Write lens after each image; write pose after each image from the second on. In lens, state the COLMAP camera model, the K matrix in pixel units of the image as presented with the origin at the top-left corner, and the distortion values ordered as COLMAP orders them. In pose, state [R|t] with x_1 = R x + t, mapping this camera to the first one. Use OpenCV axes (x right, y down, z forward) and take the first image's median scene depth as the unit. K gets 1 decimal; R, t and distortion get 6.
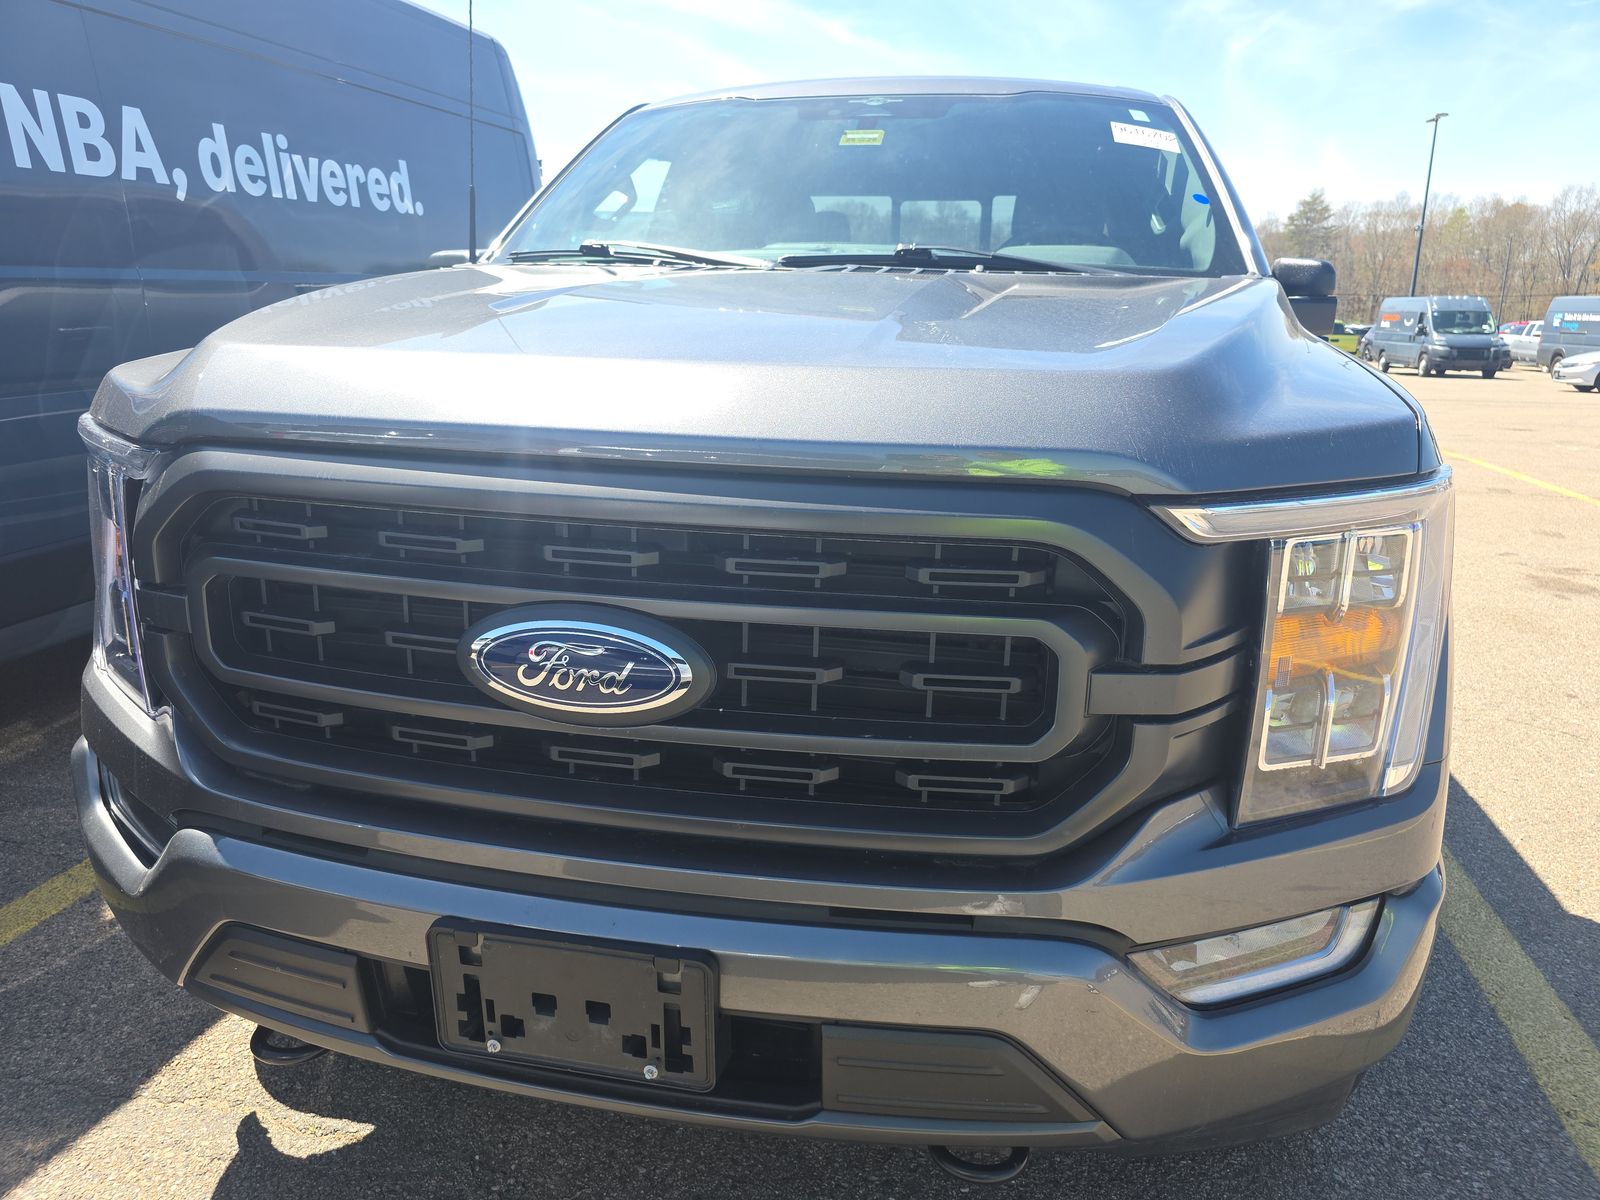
lens RADIAL K [[1082.9, 0, 800.0], [0, 1082.9, 600.0], [0, 0, 1]] dist [0.040082, -0.032784]
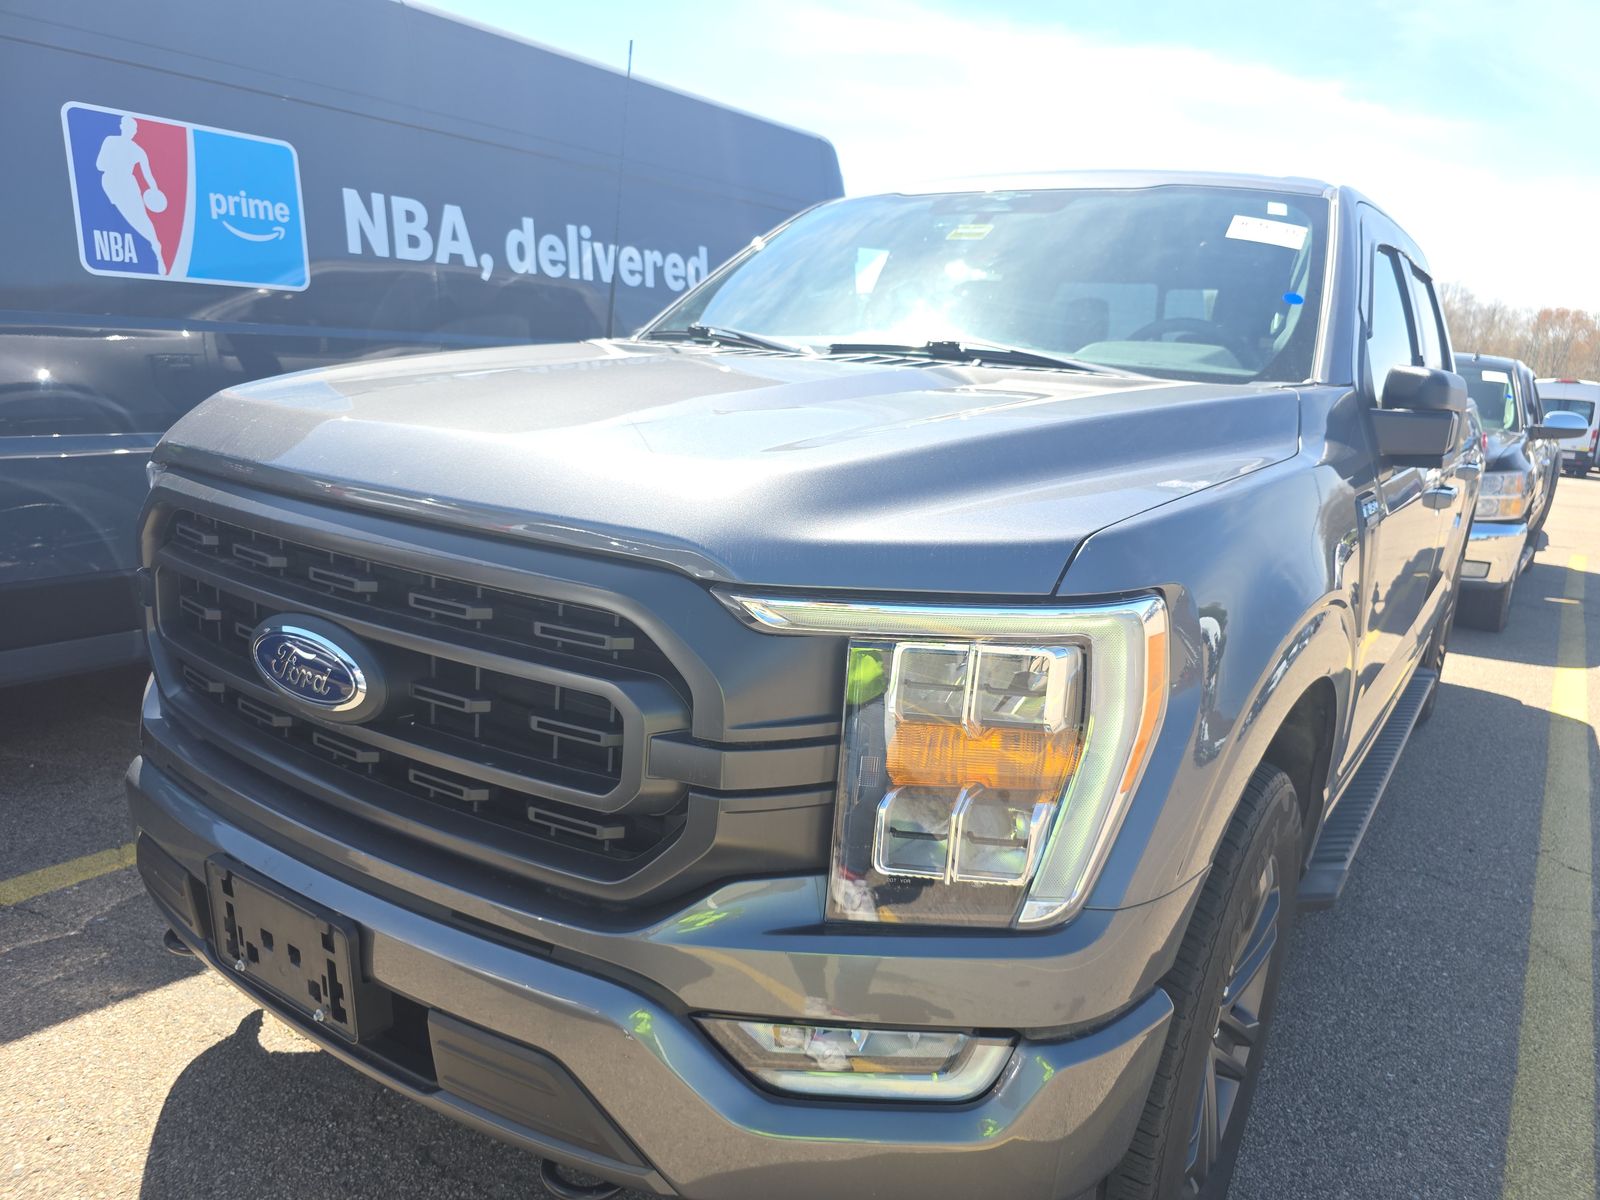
lens RADIAL K [[1086.2, 0, 817.2], [0, 1086.2, 624.1], [0, 0, 1]] dist [0.038427, -0.038939]
pose [[0.929149, 0.127112, -0.347167, 0.281641], [-0.142553, 0.989601, -0.019192, -0.017225], [0.341118, 0.067322, 0.937607, 0.013266]]
